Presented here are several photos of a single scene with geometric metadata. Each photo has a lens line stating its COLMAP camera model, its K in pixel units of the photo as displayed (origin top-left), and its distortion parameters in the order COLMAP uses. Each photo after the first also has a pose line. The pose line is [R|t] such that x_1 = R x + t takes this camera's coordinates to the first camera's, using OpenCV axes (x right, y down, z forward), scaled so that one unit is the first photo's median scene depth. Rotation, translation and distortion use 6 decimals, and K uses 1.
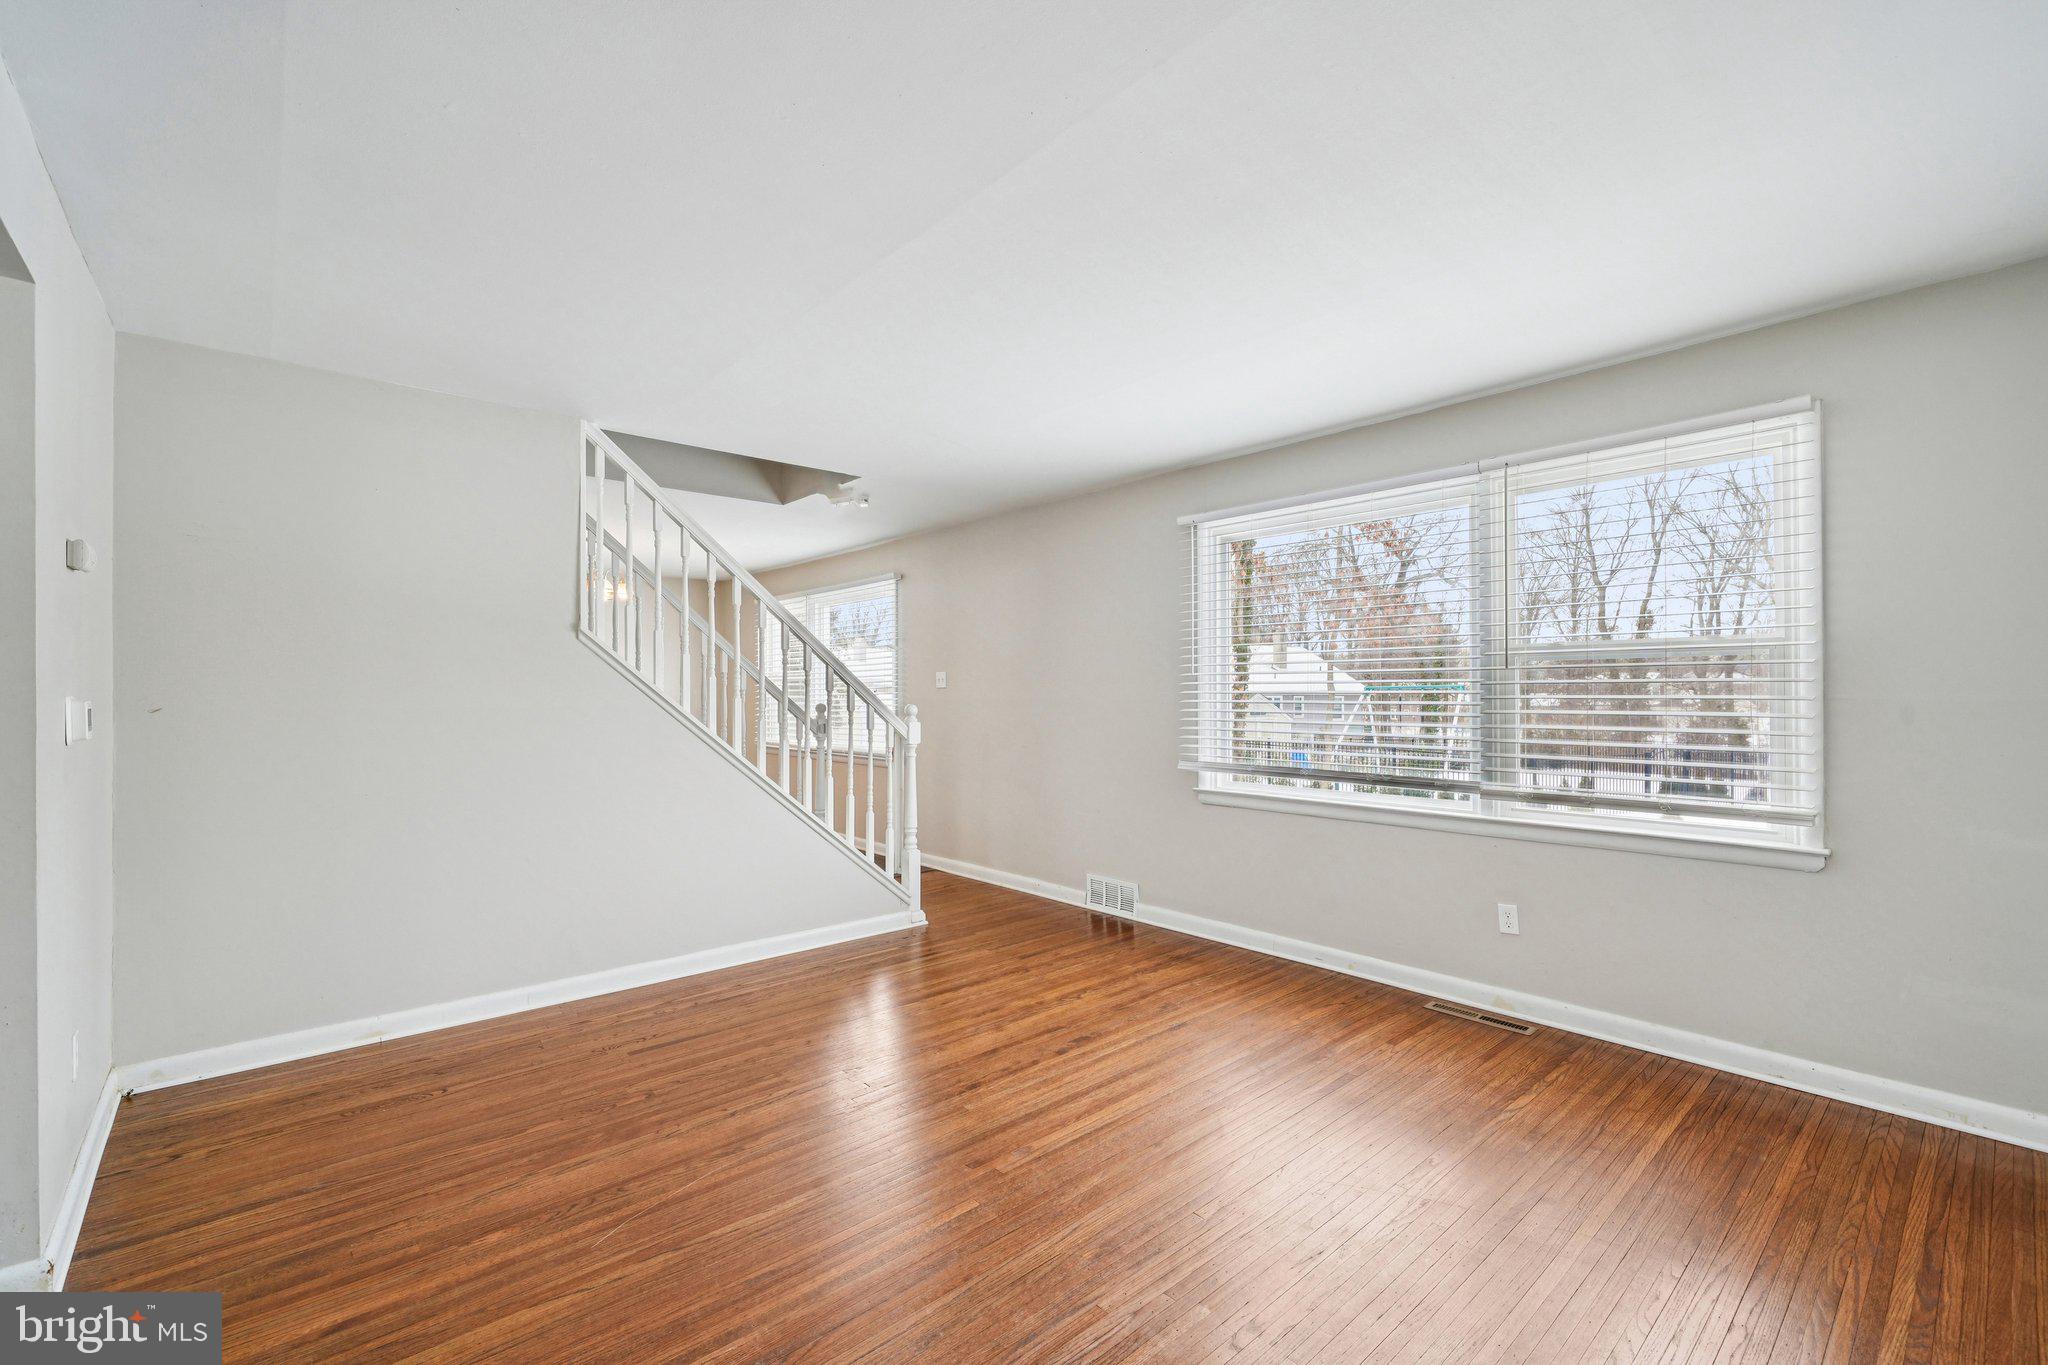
lens RADIAL K [[891.3, 0, 1016.5], [0, 891.3, 689.6], [0, 0, 1]] dist [-0.003251, -0.000562]
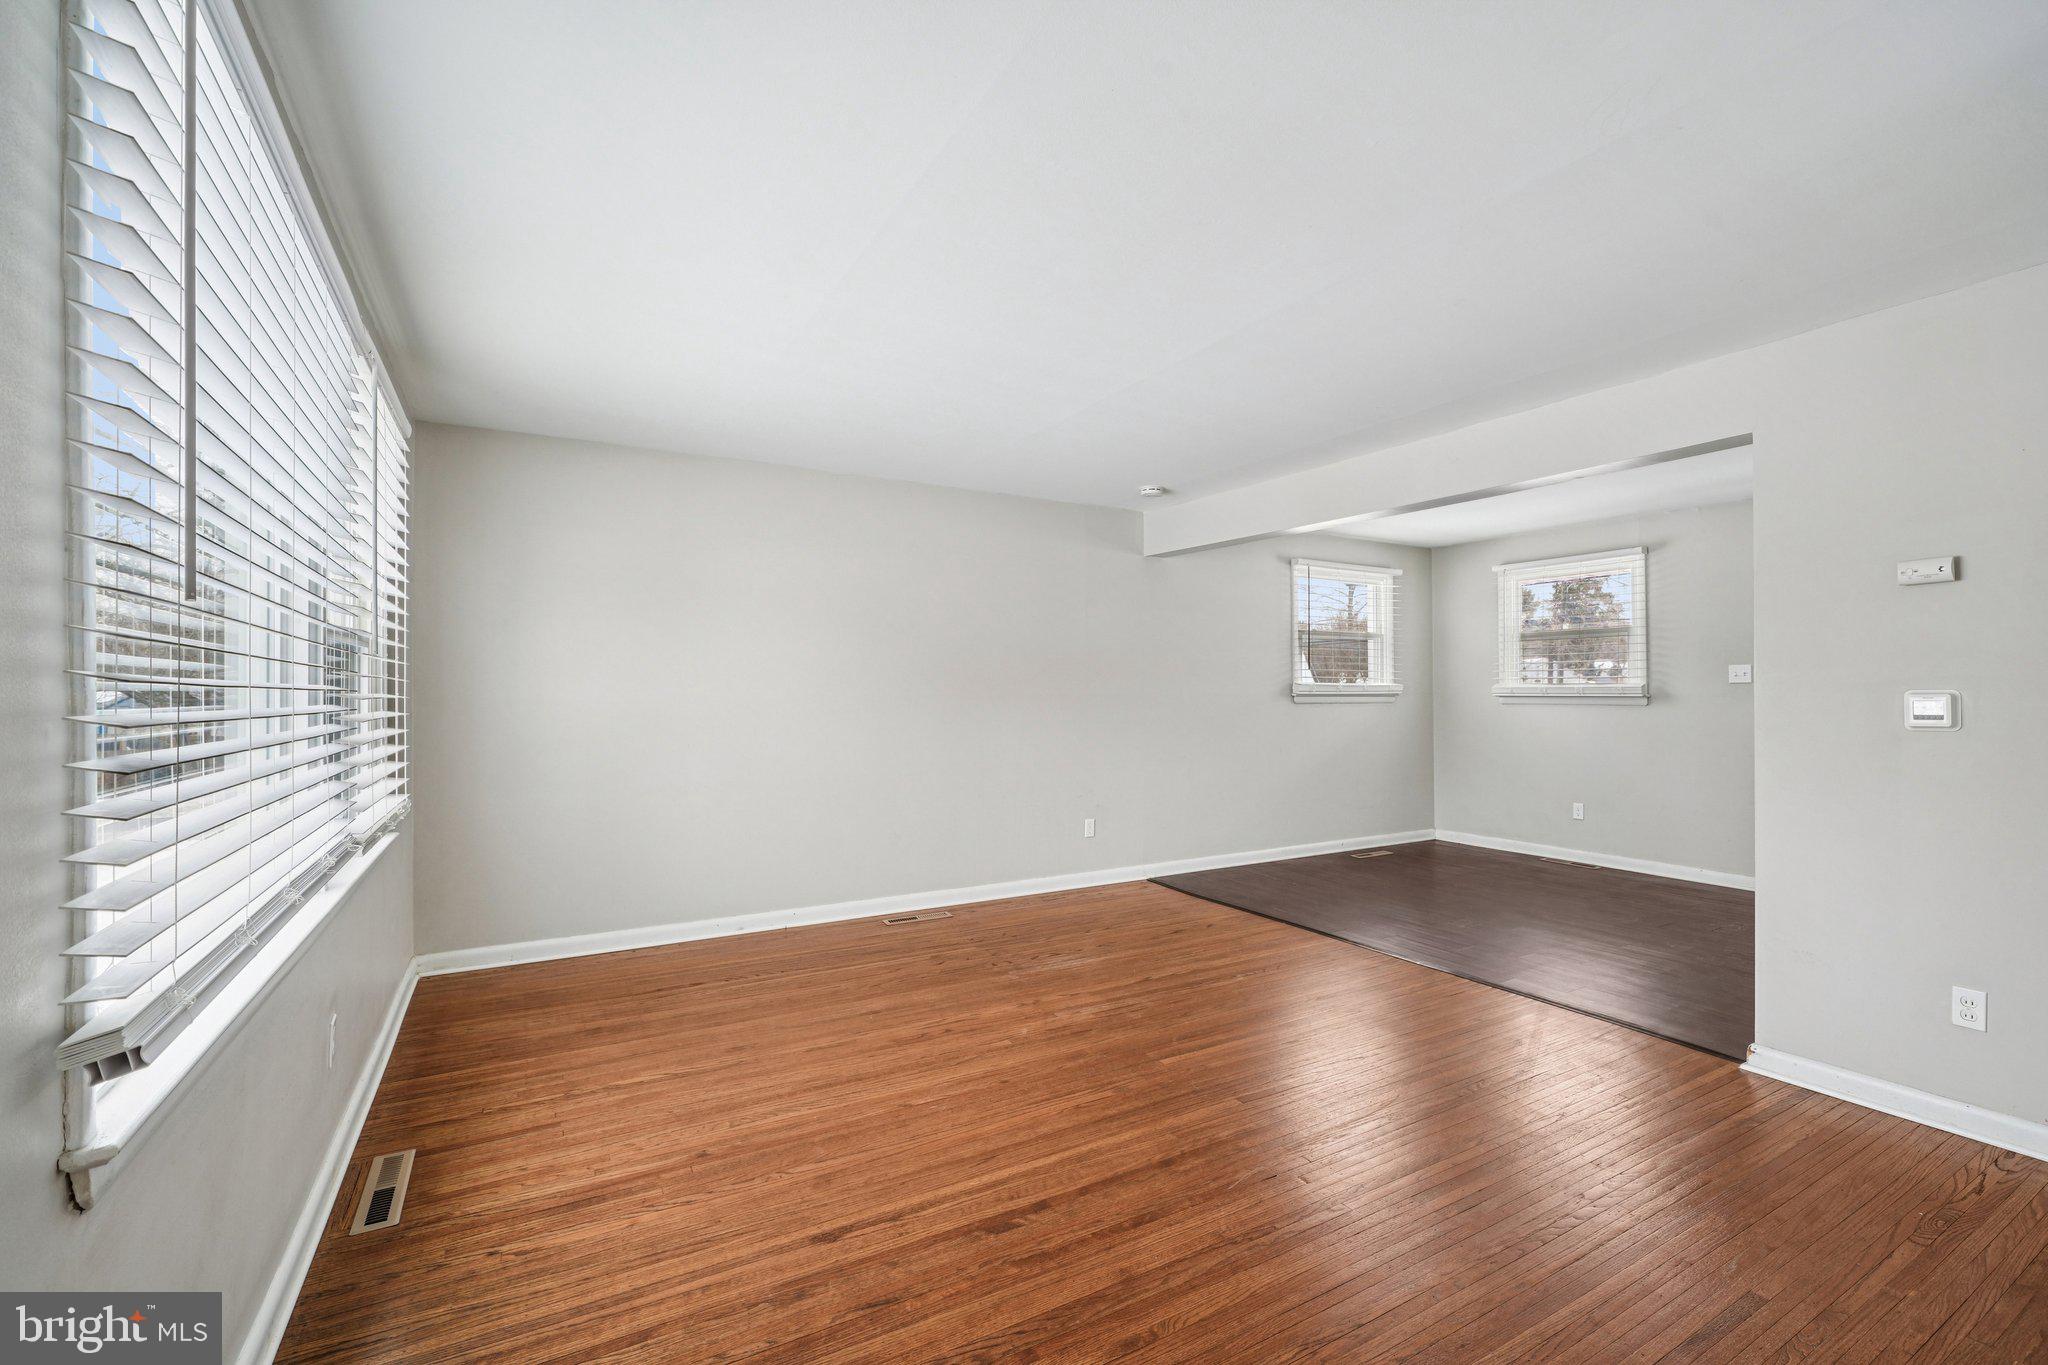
lens RADIAL K [[891.3, 0, 1016.5], [0, 891.3, 689.6], [0, 0, 1]] dist [-0.003251, -0.000562]
pose [[-0.979899, 0.001809, 0.199487, -0.073339], [0.000531, 0.999979, -0.006458, 0.009601], [-0.199494, -0.006222, -0.979879, 1.761956]]
